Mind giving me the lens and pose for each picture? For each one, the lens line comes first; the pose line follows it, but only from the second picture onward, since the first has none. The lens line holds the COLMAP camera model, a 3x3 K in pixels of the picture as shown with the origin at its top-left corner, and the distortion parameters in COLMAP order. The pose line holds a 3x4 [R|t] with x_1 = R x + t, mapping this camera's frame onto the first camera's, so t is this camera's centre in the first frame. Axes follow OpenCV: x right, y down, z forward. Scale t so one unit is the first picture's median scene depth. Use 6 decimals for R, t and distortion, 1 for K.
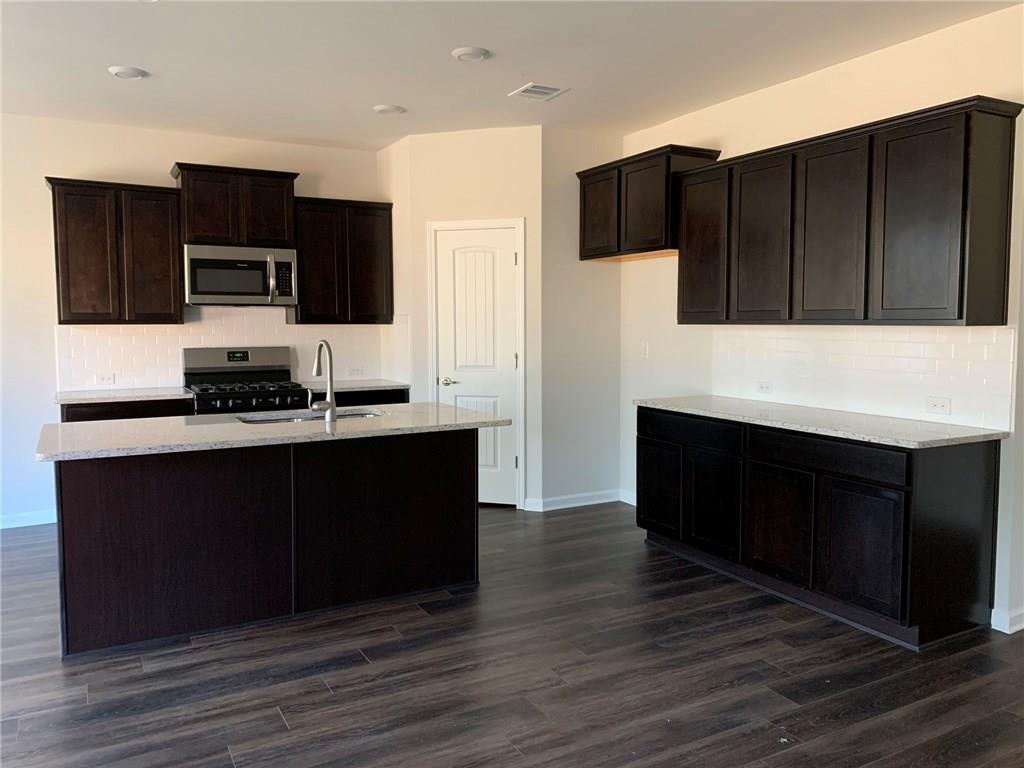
lens RADIAL K [[784.4, 0, 512.4], [0, 784.4, 384.9], [0, 0, 1]] dist [0.039003, -0.028133]
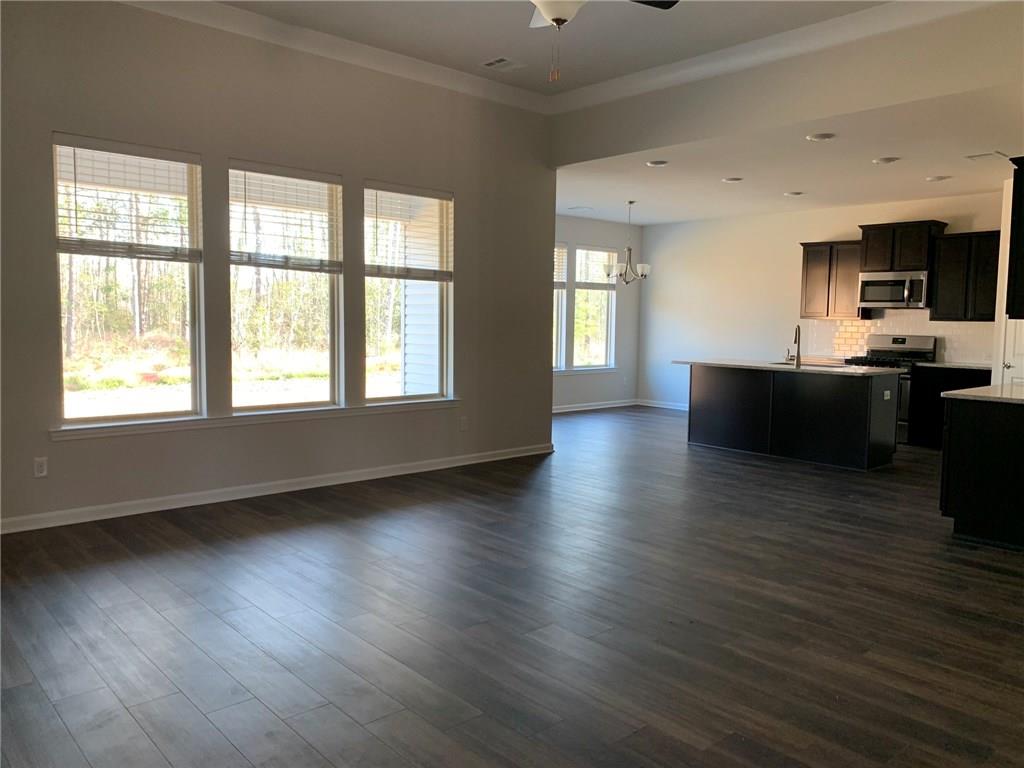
lens RADIAL K [[784.4, 0, 512.1], [0, 784.4, 383.4], [0, 0, 1]] dist [0.039003, -0.028133]
pose [[0.214994, 0.093357, -0.972143, 1.025853], [-0.097789, 0.992476, 0.073683, 0.006781], [0.971707, 0.079224, 0.222506, -0.085212]]
